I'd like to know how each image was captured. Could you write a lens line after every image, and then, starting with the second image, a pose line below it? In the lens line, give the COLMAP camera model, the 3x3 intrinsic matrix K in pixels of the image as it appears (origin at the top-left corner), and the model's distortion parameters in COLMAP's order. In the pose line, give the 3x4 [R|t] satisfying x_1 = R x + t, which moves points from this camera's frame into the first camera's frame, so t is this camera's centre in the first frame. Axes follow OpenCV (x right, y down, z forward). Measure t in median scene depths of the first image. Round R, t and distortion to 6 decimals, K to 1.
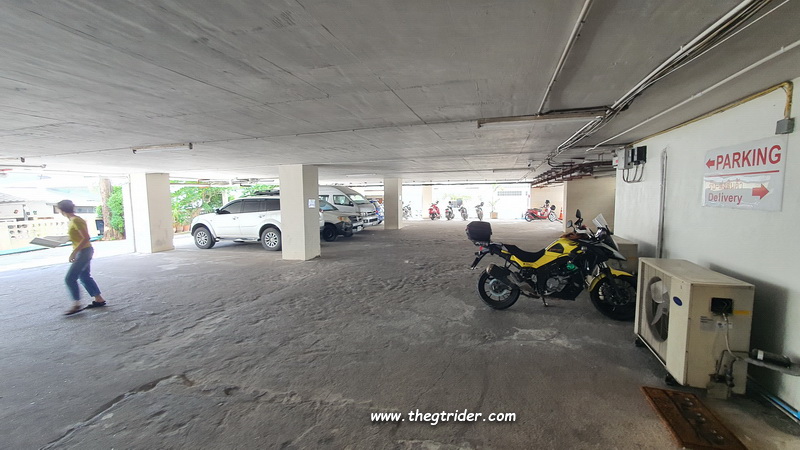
lens RADIAL K [[310.3, 0, 400.0], [0, 310.3, 225.0], [0, 0, 1]] dist [-0.000528, -0.000214]
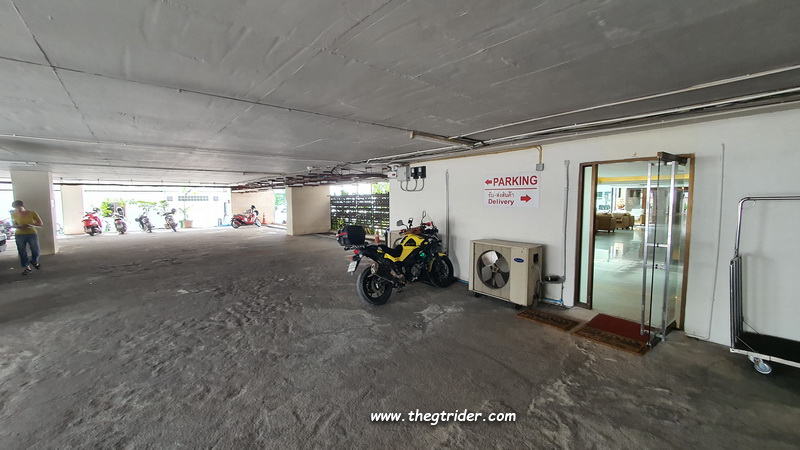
lens RADIAL K [[310.3, 0, 400.0], [0, 310.3, 225.0], [0, 0, 1]] dist [-0.000528, -0.000214]
pose [[0.555762, -0.060499, 0.829137, -0.548321], [0.075616, 0.996893, 0.022055, -0.025691], [-0.827895, 0.050439, 0.558610, 0.338007]]
